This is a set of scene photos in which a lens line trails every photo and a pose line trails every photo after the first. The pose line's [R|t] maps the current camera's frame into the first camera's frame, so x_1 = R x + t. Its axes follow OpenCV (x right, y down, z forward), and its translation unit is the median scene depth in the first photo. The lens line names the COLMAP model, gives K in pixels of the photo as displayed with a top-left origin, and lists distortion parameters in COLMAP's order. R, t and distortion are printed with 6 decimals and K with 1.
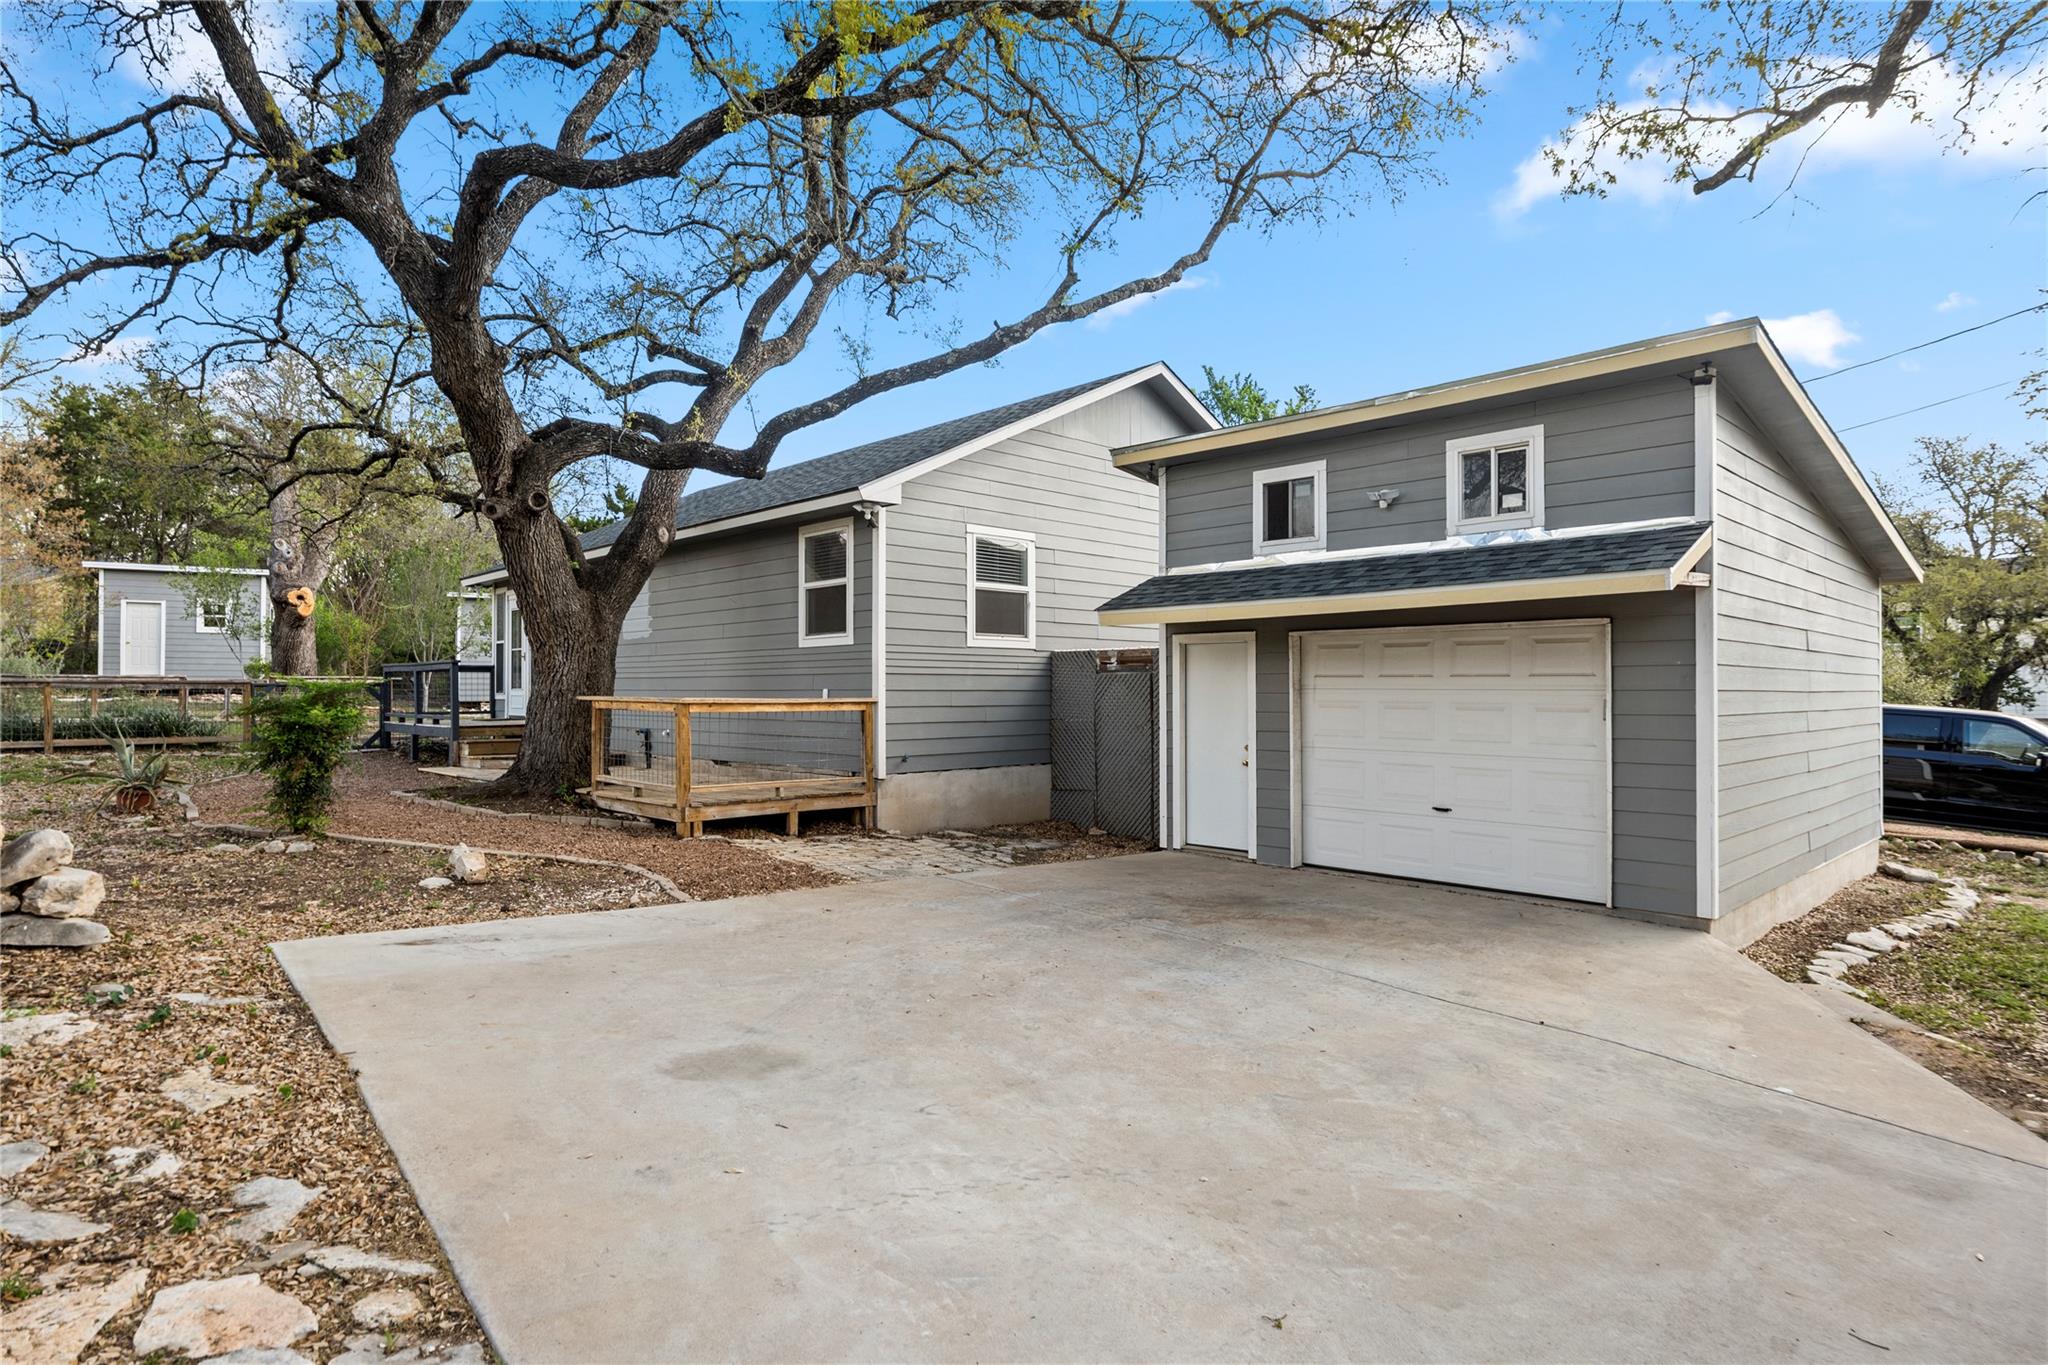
lens RADIAL K [[1156.8, 0, 1029.1], [0, 1156.8, 686.3], [0, 0, 1]] dist [-0.000631, 0.001128]
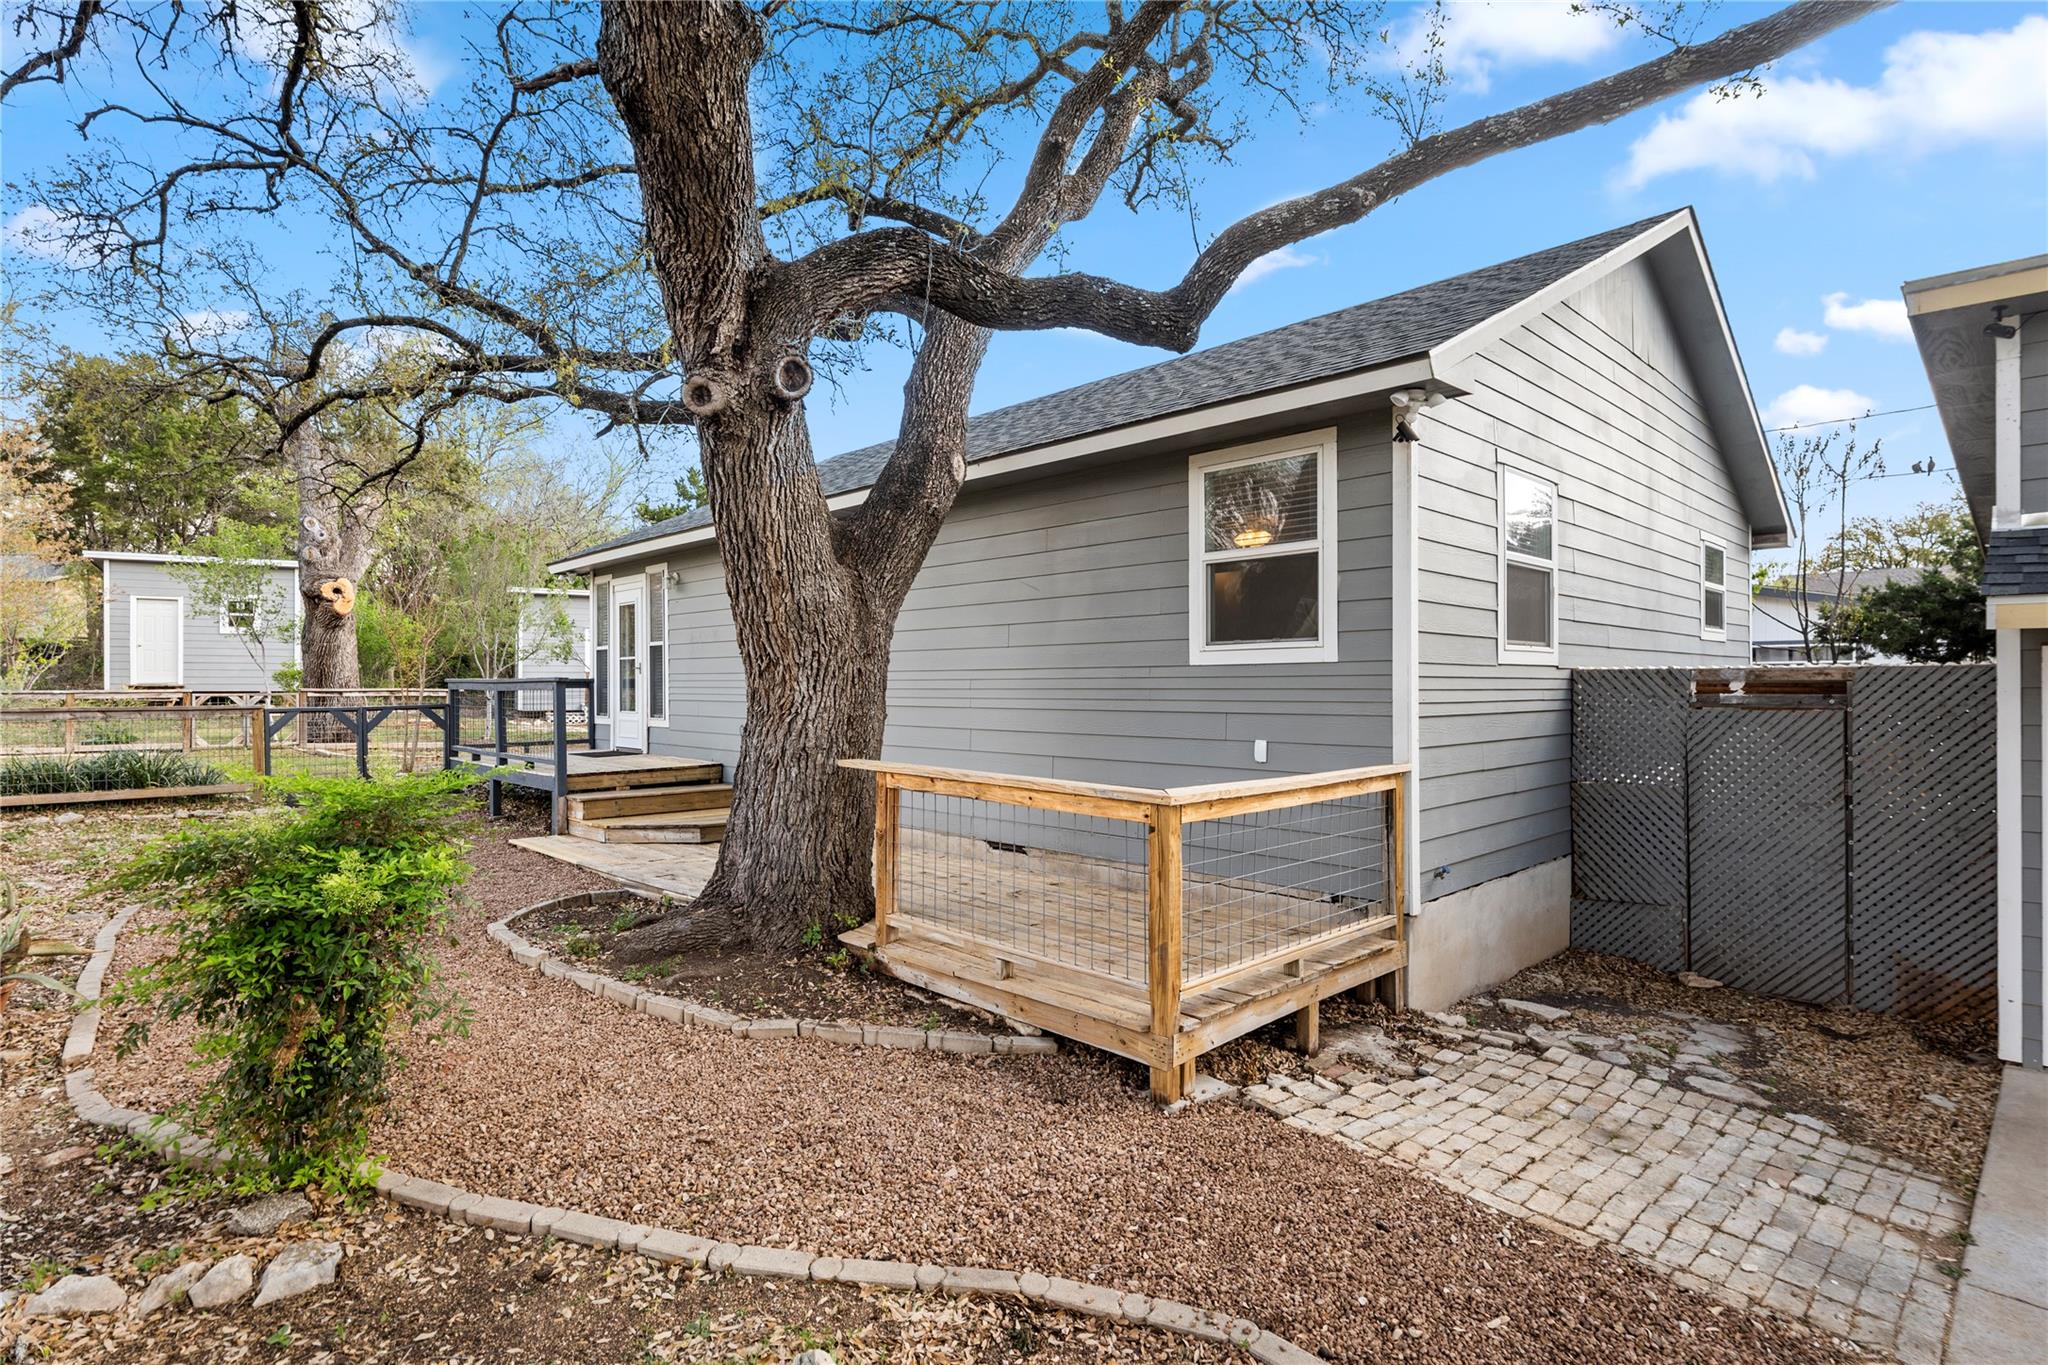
lens RADIAL K [[1061.5, 0, 1020.1], [0, 1061.5, 693.4], [0, 0, 1]] dist [0.000356, 0.000280]
pose [[0.999995, -0.001922, 0.002548, -0.285261], [0.001887, 0.999902, 0.013874, -0.026870], [-0.002575, -0.013869, 0.999901, 0.470822]]
